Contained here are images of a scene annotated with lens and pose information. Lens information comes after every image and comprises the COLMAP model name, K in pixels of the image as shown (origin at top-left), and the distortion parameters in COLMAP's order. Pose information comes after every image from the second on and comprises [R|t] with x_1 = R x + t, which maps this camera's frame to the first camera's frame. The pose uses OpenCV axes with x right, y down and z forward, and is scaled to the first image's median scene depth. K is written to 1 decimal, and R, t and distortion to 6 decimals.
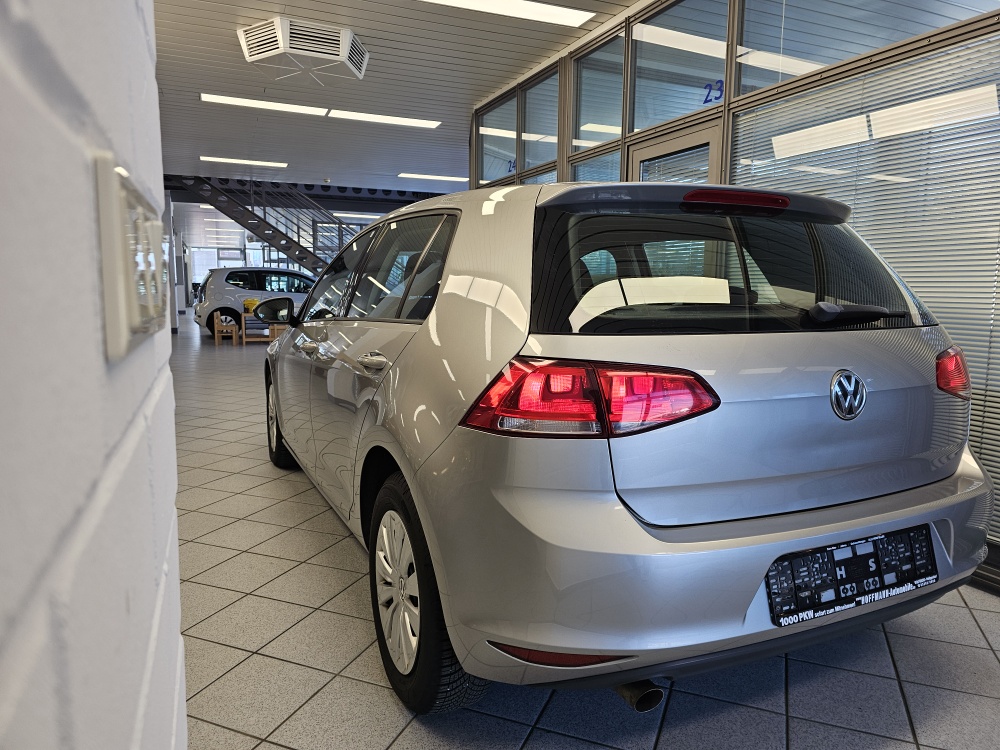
lens RADIAL K [[683.6, 0, 495.1], [0, 683.6, 368.2], [0, 0, 1]] dist [0.055290, -0.042437]
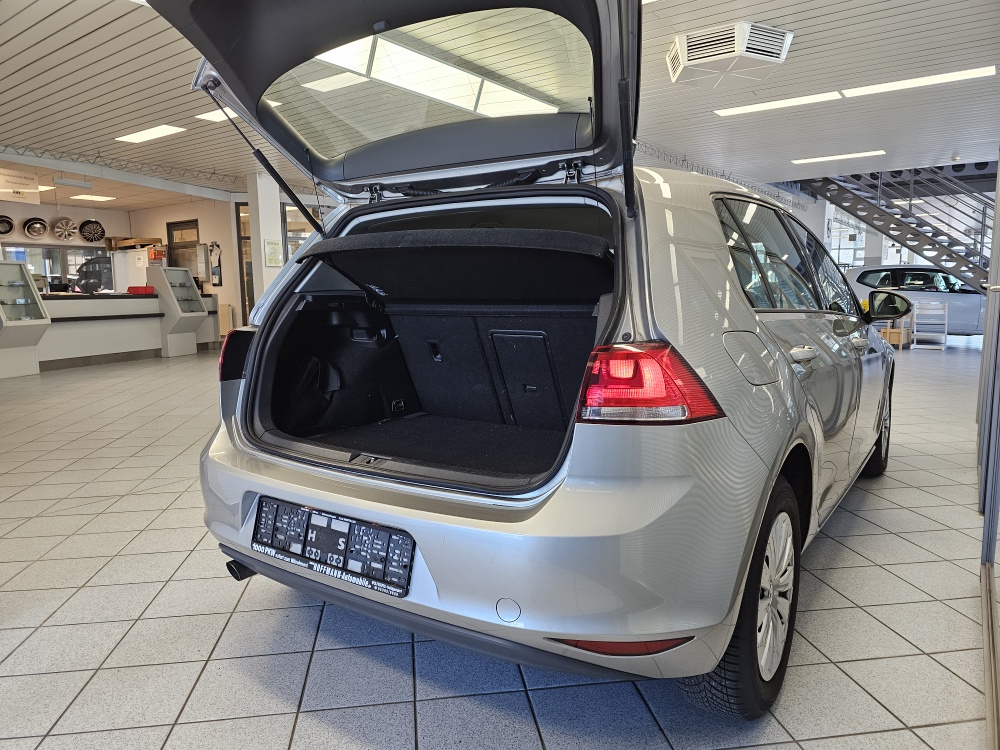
lens RADIAL K [[683.6, 0, 480.3], [0, 683.6, 366.8], [0, 0, 1]] dist [0.055290, -0.042437]
pose [[0.479662, 0.088252, -0.873004, 1.476926], [-0.096544, 0.994197, 0.047458, -0.041867], [0.872126, 0.061520, 0.485399, 0.661468]]
